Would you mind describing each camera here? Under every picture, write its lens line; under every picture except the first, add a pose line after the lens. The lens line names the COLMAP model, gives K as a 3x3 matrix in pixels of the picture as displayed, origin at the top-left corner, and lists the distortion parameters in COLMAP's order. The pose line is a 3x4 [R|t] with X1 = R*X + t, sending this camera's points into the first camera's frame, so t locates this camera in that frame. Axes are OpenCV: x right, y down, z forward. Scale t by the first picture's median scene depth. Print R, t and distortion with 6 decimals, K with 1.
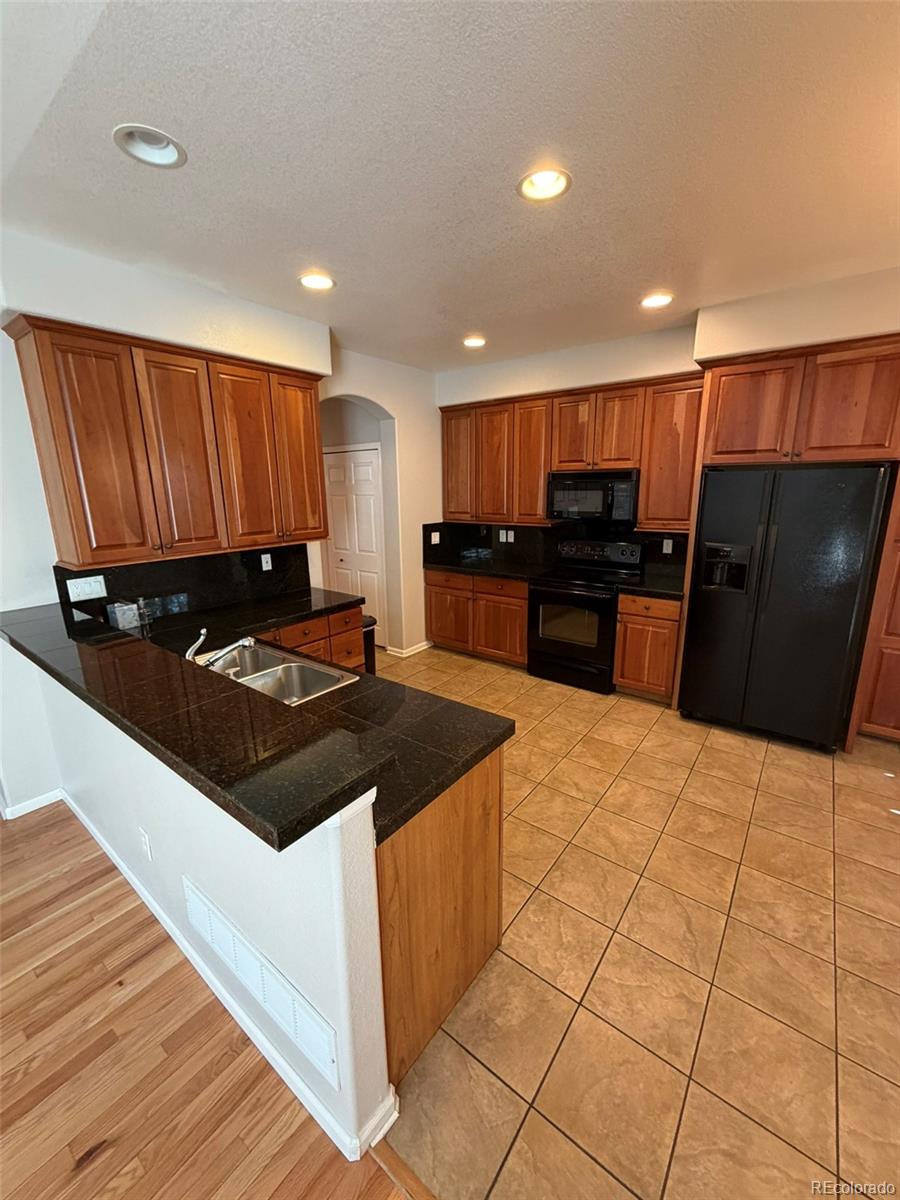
lens RADIAL K [[478.1, 0, 449.4], [0, 478.1, 598.9], [0, 0, 1]] dist [0.000589, -0.000865]
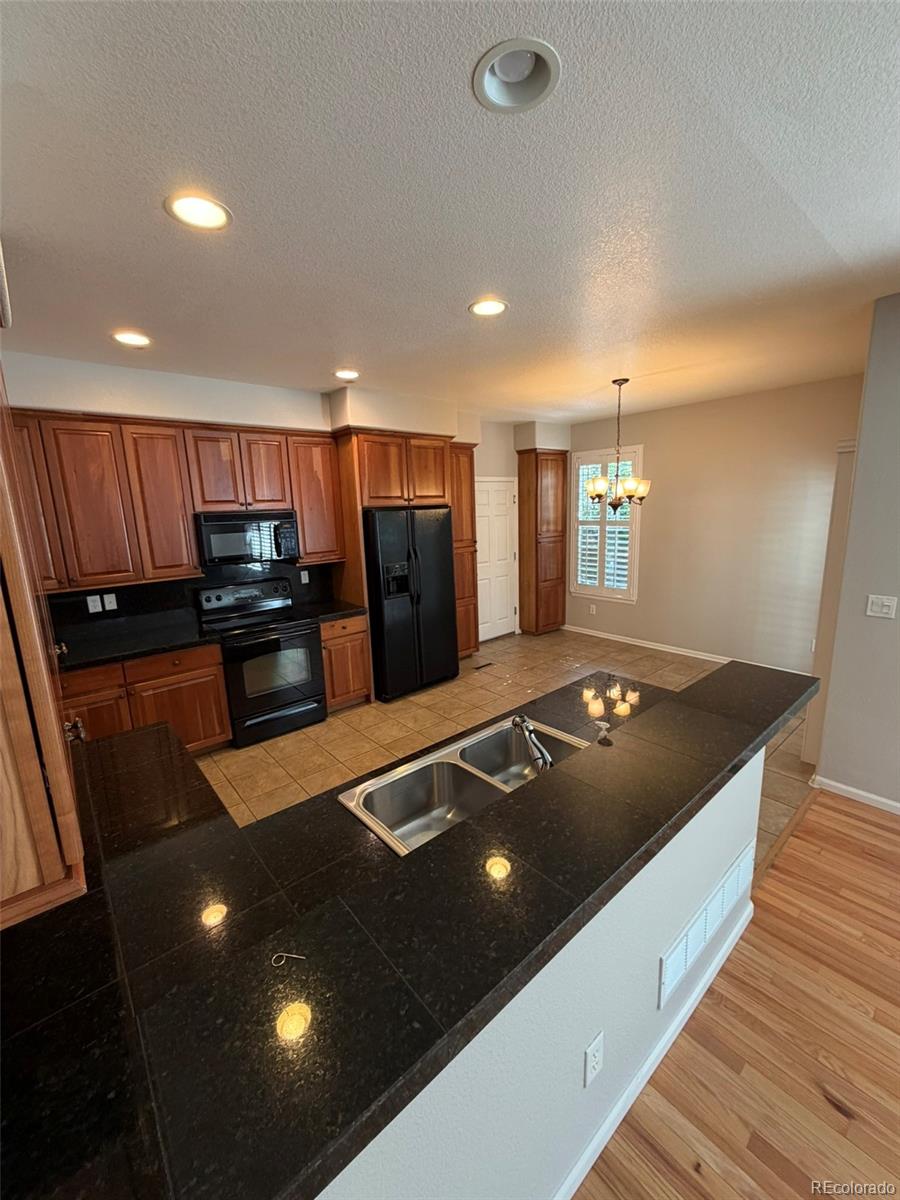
lens RADIAL K [[478.1, 0, 450.3], [0, 478.1, 599.6], [0, 0, 1]] dist [0.000589, -0.000865]
pose [[0.202632, -0.183695, 0.961871, -0.684042], [0.257623, 0.957647, 0.128616, -0.140086], [-0.944760, 0.221738, 0.241374, 0.503666]]
